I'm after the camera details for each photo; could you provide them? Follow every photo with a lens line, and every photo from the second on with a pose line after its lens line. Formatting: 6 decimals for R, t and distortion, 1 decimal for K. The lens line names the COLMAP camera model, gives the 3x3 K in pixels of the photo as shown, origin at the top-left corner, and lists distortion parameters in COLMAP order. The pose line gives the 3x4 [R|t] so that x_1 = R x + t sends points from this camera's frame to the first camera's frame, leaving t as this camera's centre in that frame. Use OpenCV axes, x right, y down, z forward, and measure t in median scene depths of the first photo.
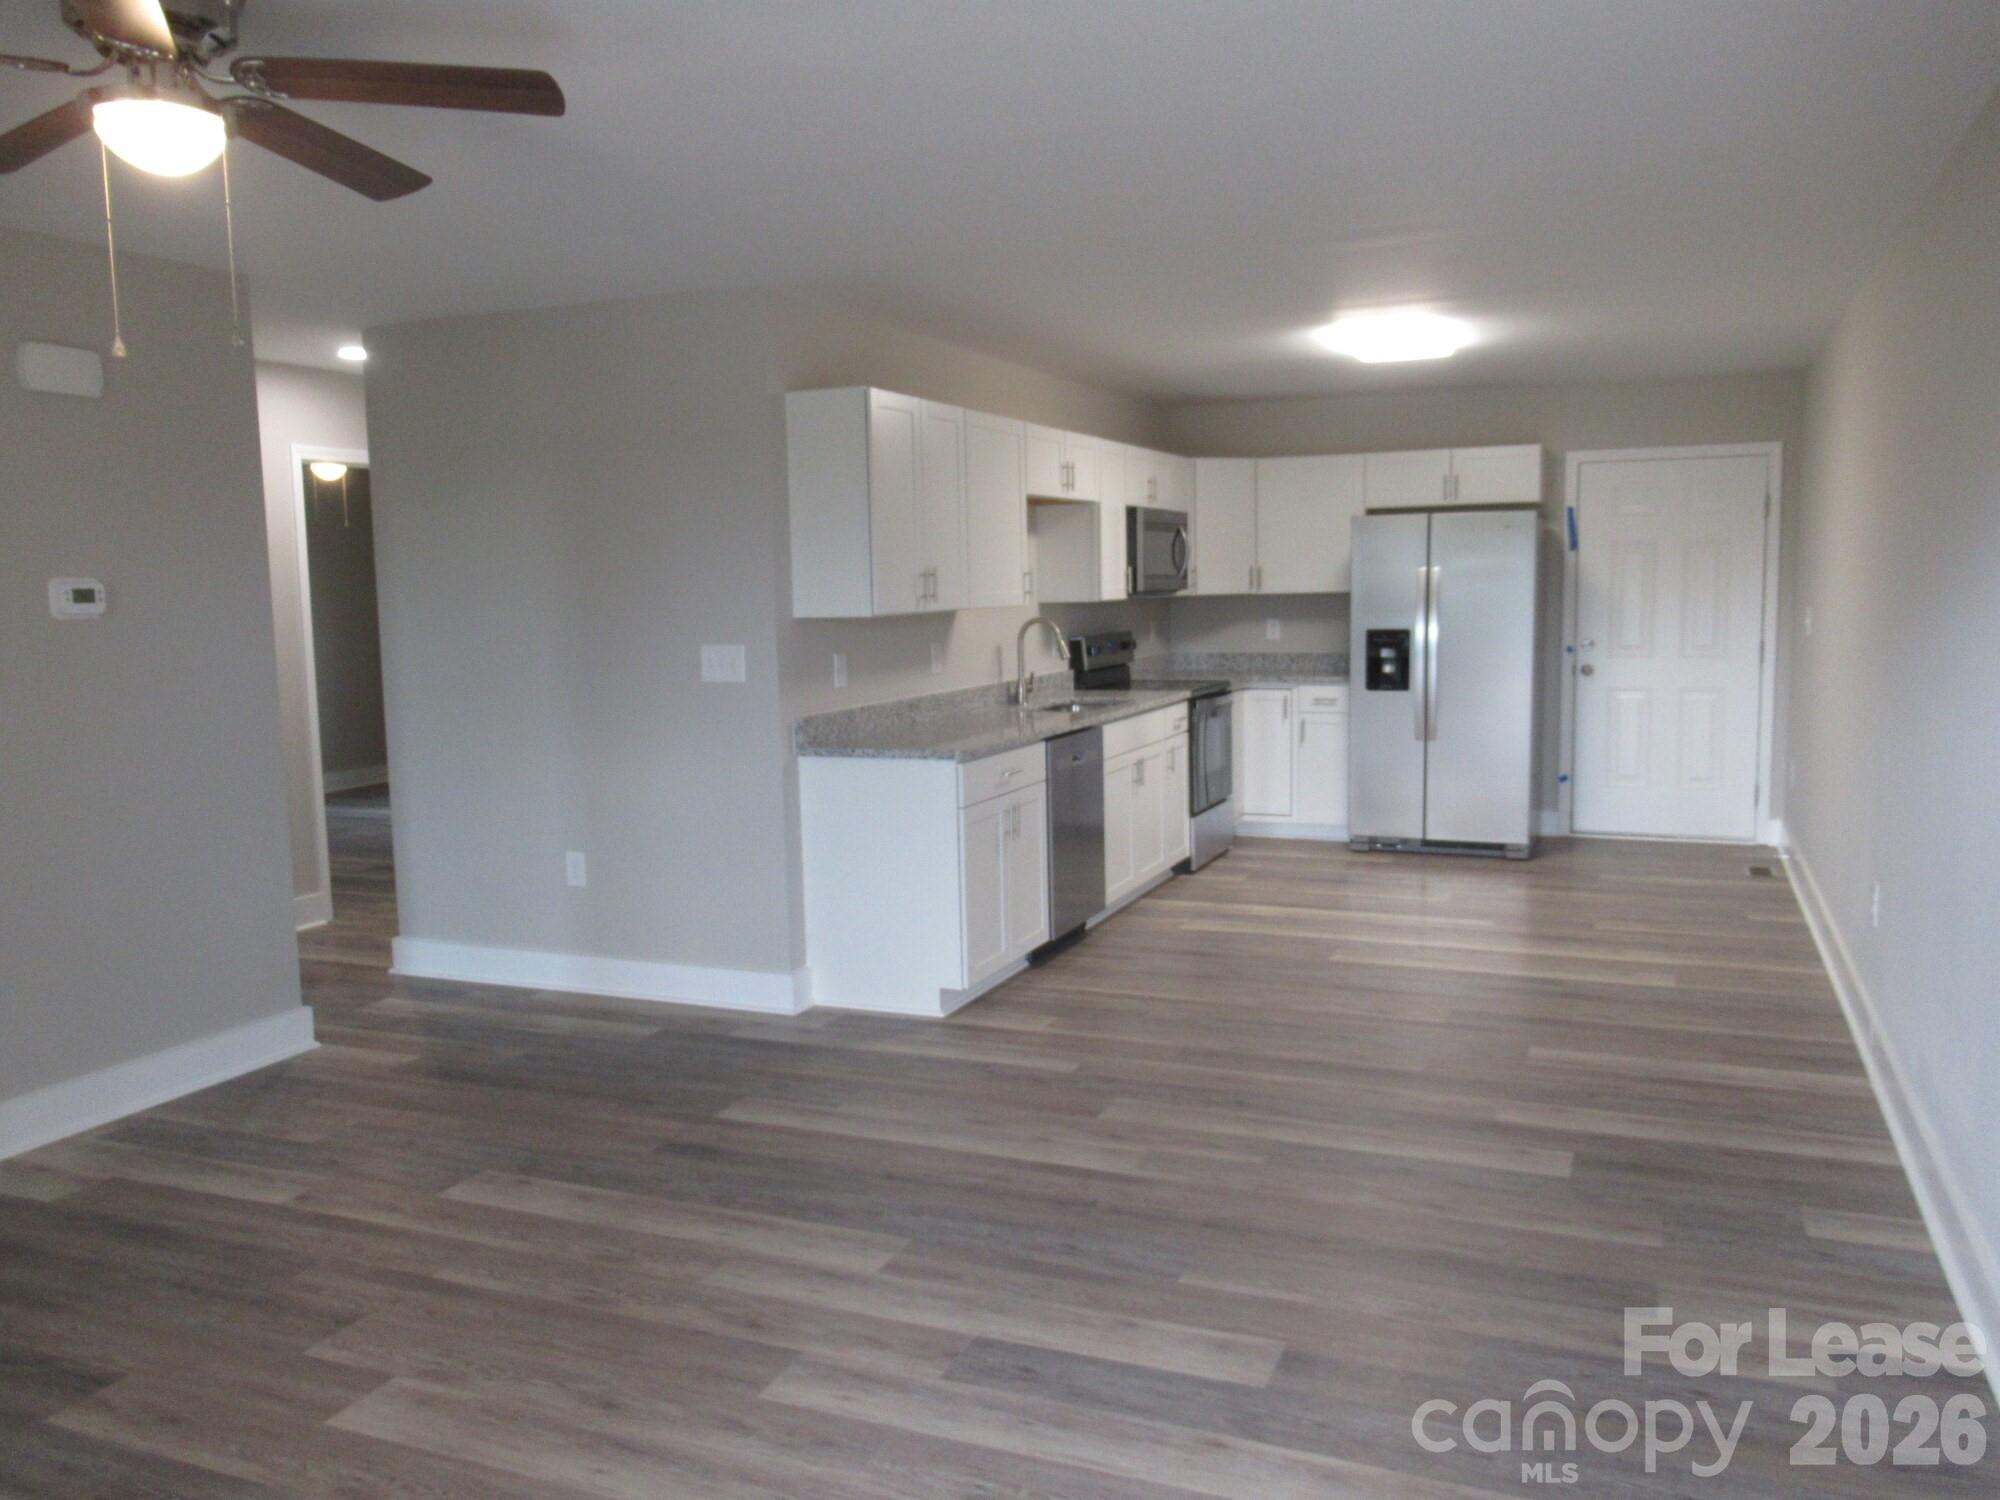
lens RADIAL K [[1540.6, 0, 994.6], [0, 1540.6, 751.3], [0, 0, 1]] dist [-0.003104, 0.010486]
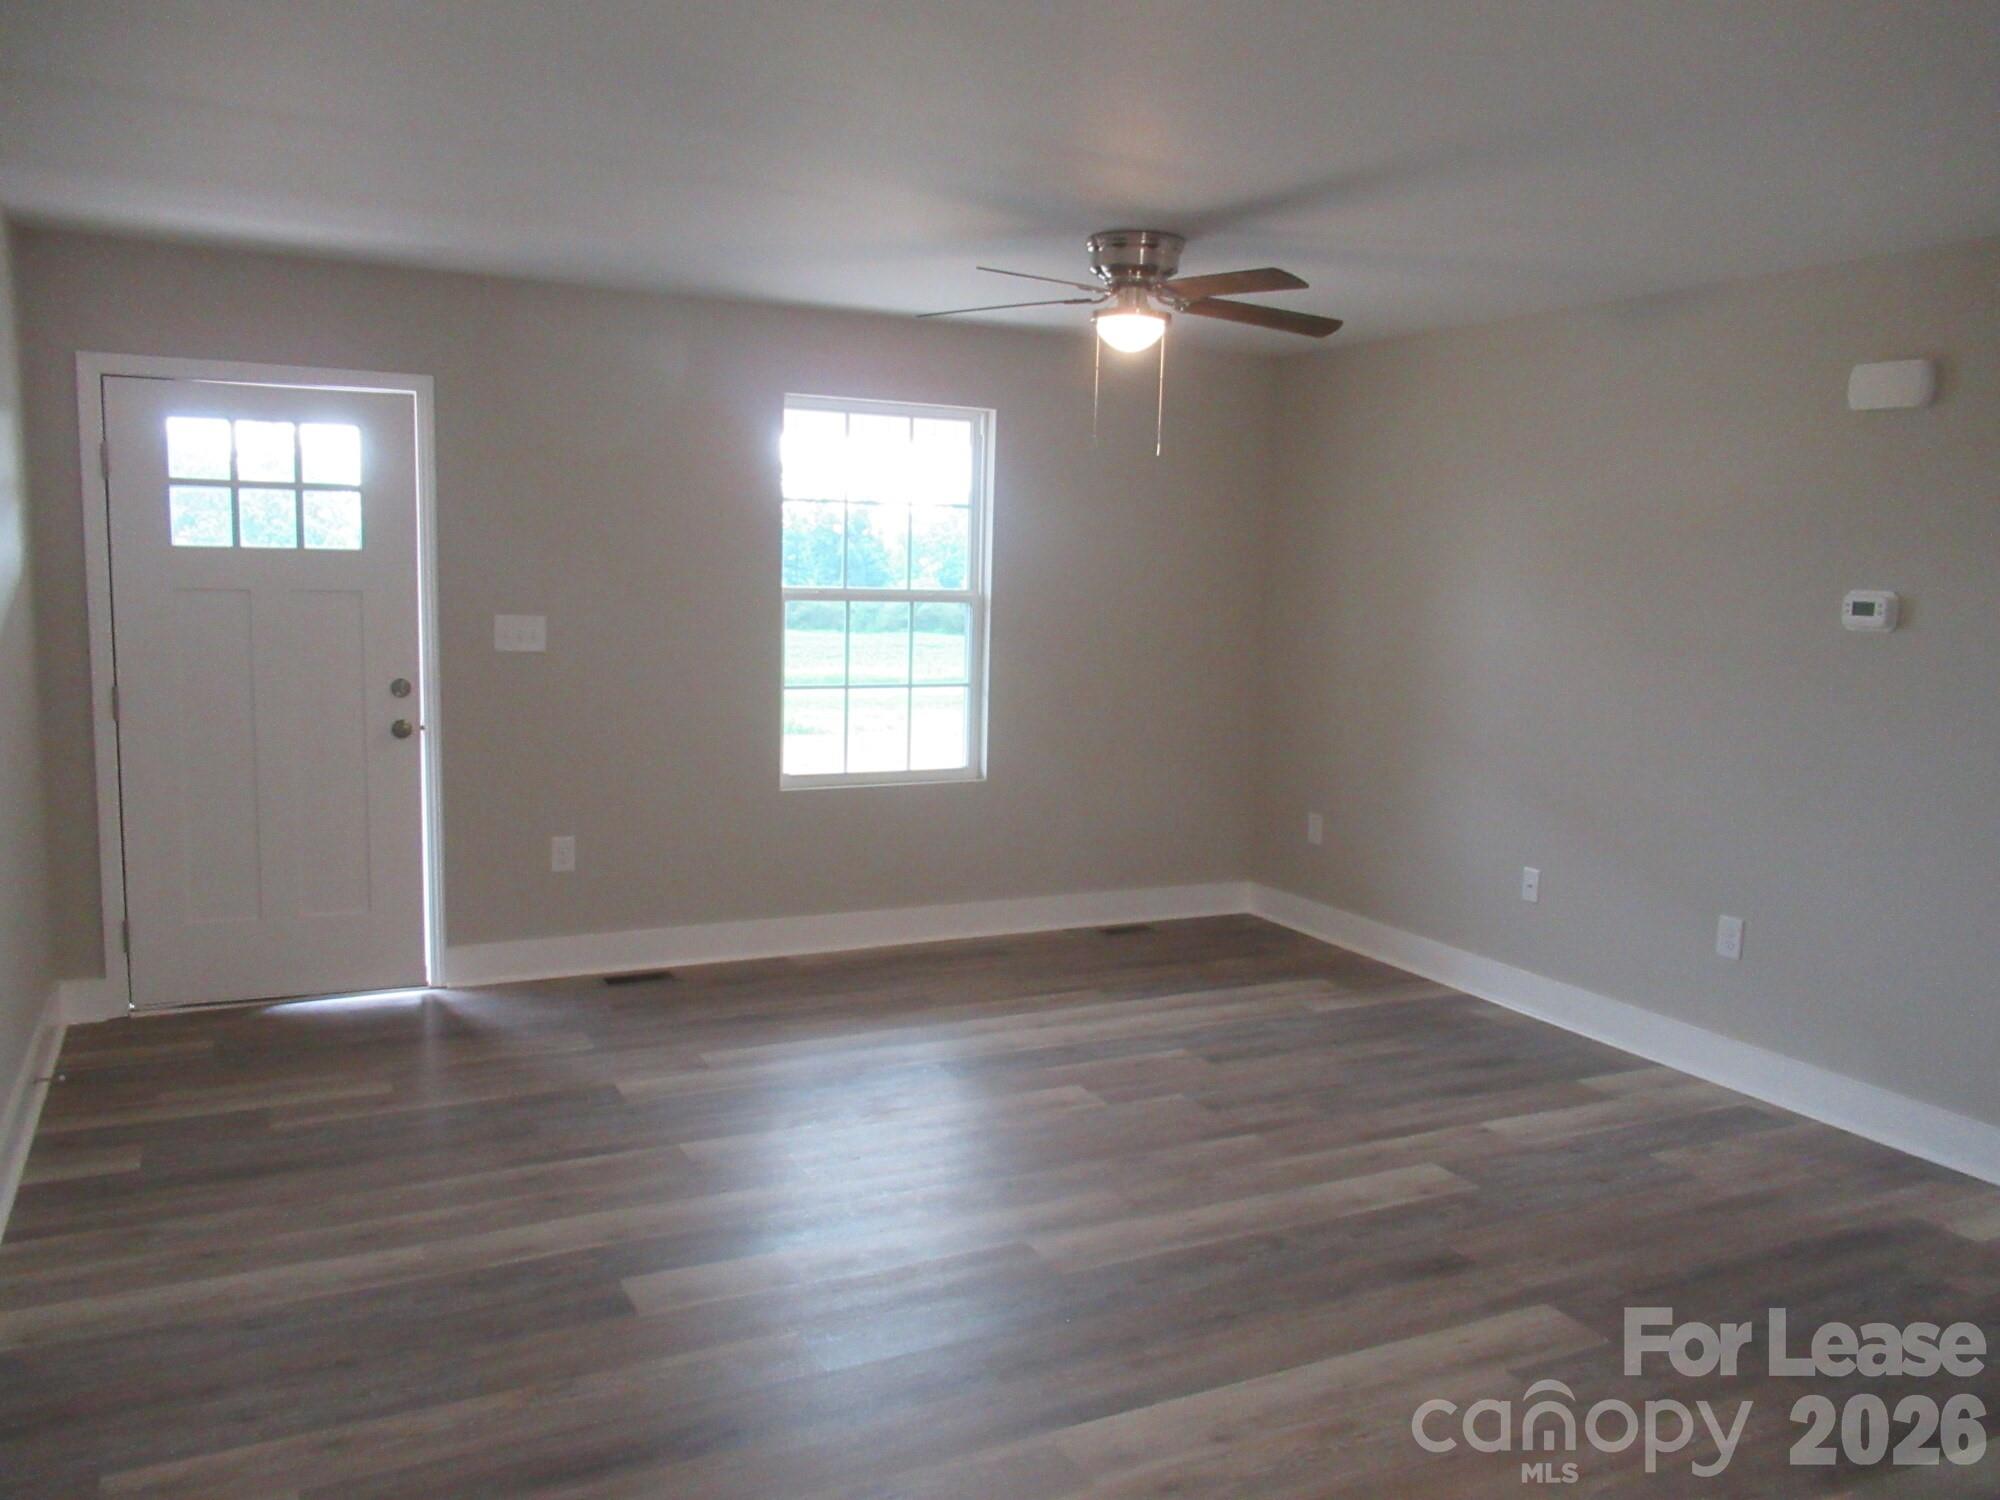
lens RADIAL K [[1540.6, 0, 998.9], [0, 1540.6, 743.9], [0, 0, 1]] dist [-0.003104, 0.010486]
pose [[-0.645019, 0.089870, -0.758863, 0.310559], [-0.096983, 0.975403, 0.197948, -0.089879], [0.757987, 0.201278, -0.620438, 0.687910]]
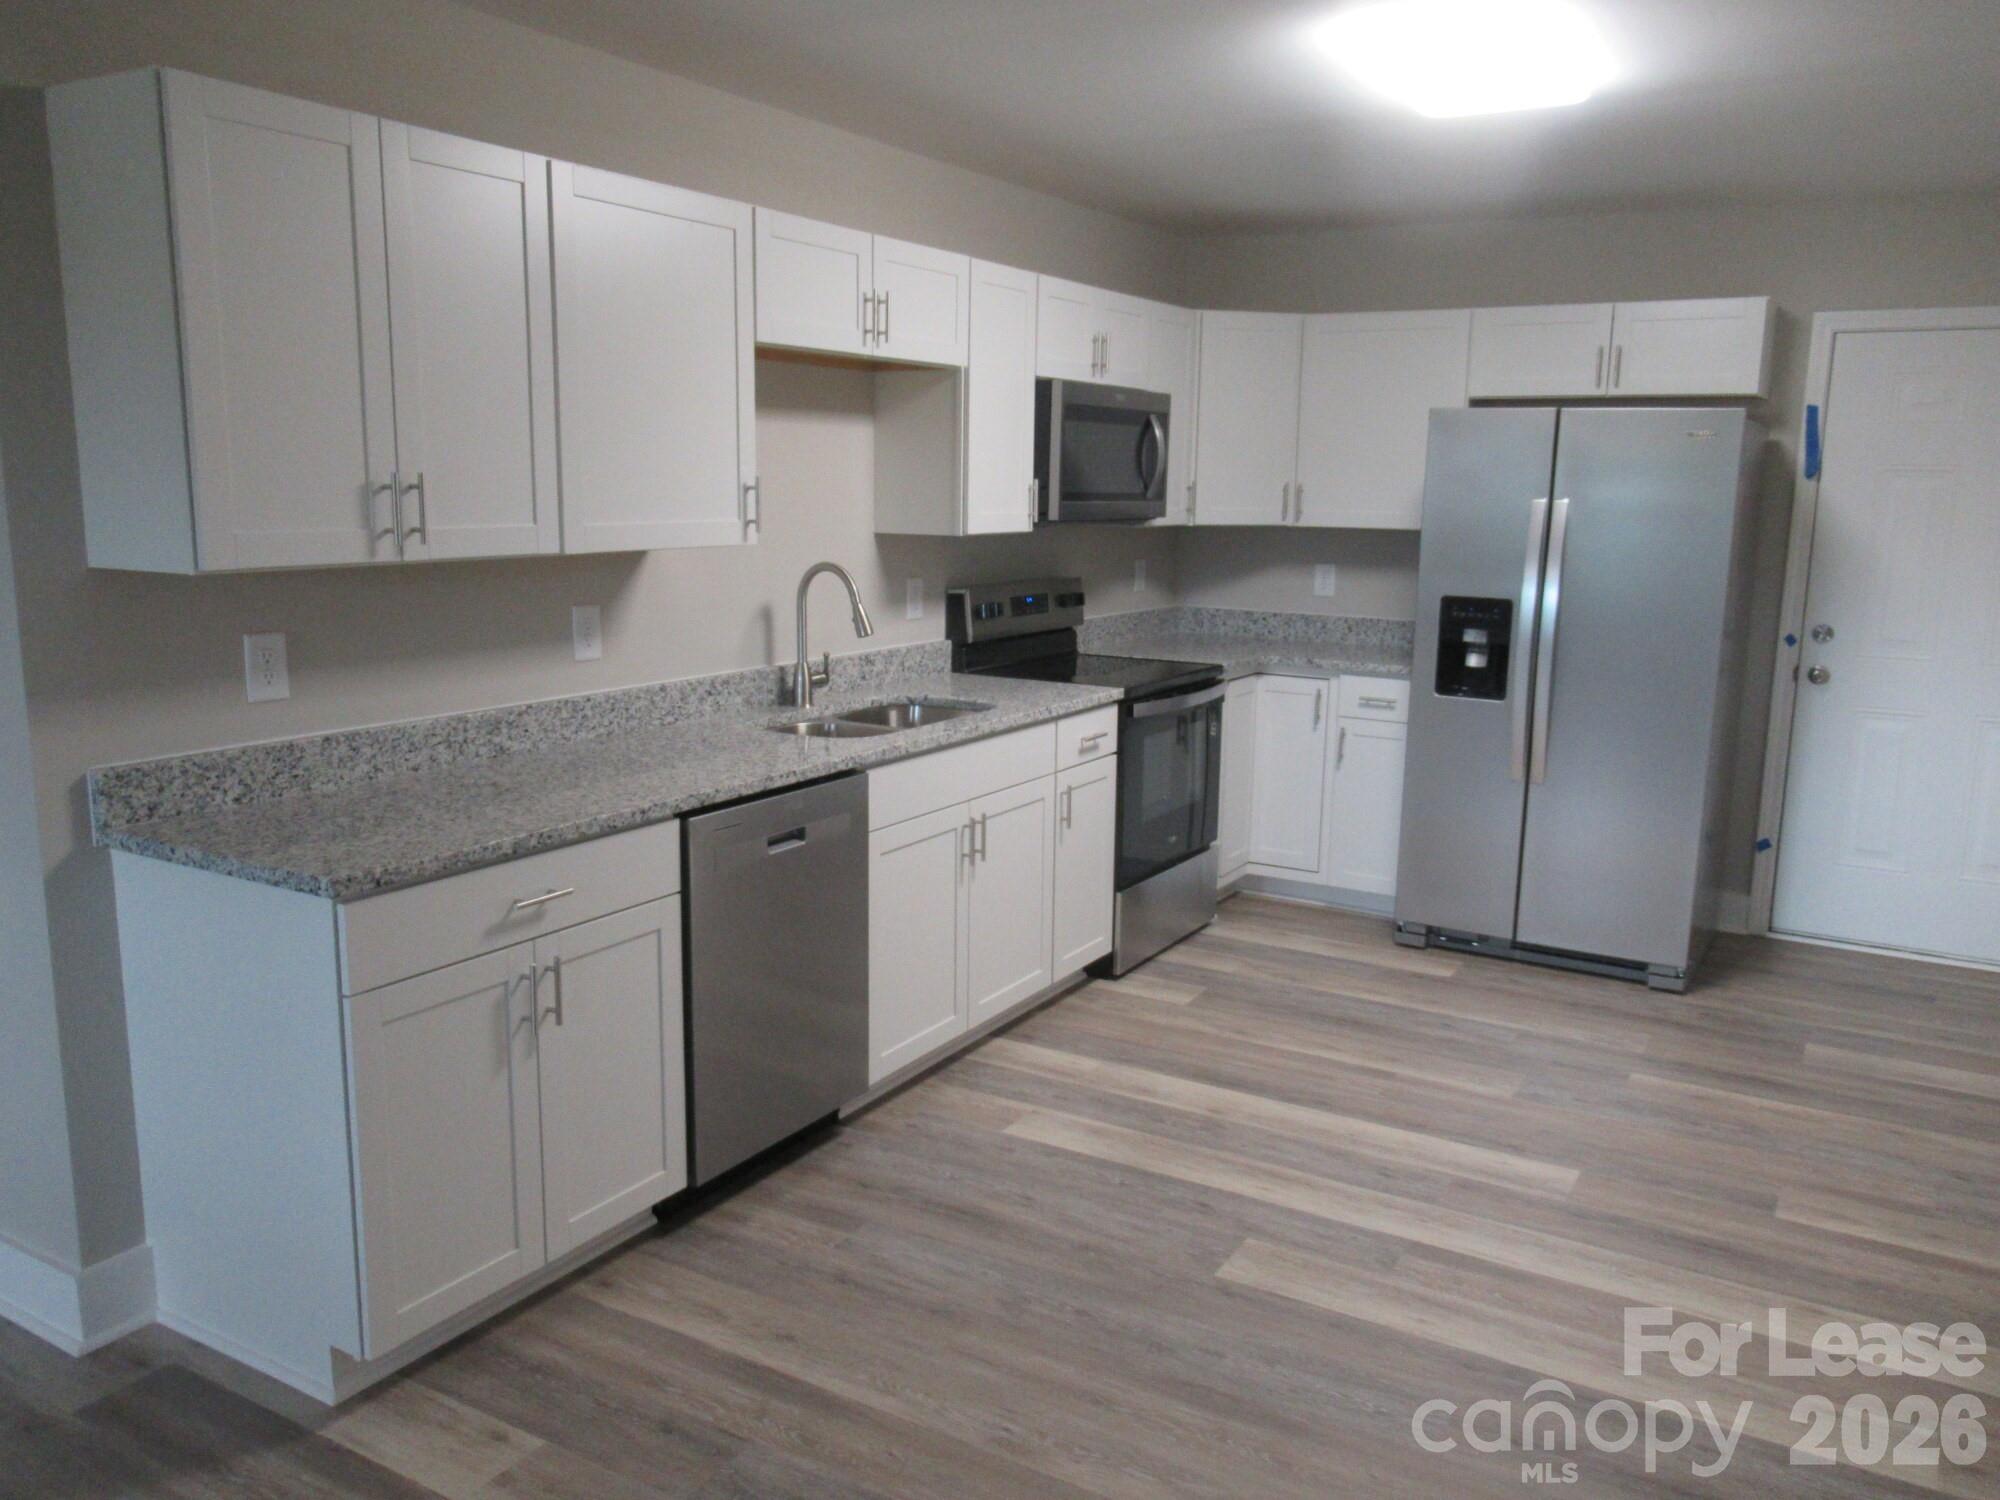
lens RADIAL K [[1540.6, 0, 1004.9], [0, 1540.6, 748.2], [0, 0, 1]] dist [-0.003104, 0.010486]
pose [[0.990518, 0.061381, -0.122911, 0.156171], [-0.052975, 0.996102, 0.070529, -0.055808], [0.126761, -0.063349, 0.989908, 0.386948]]
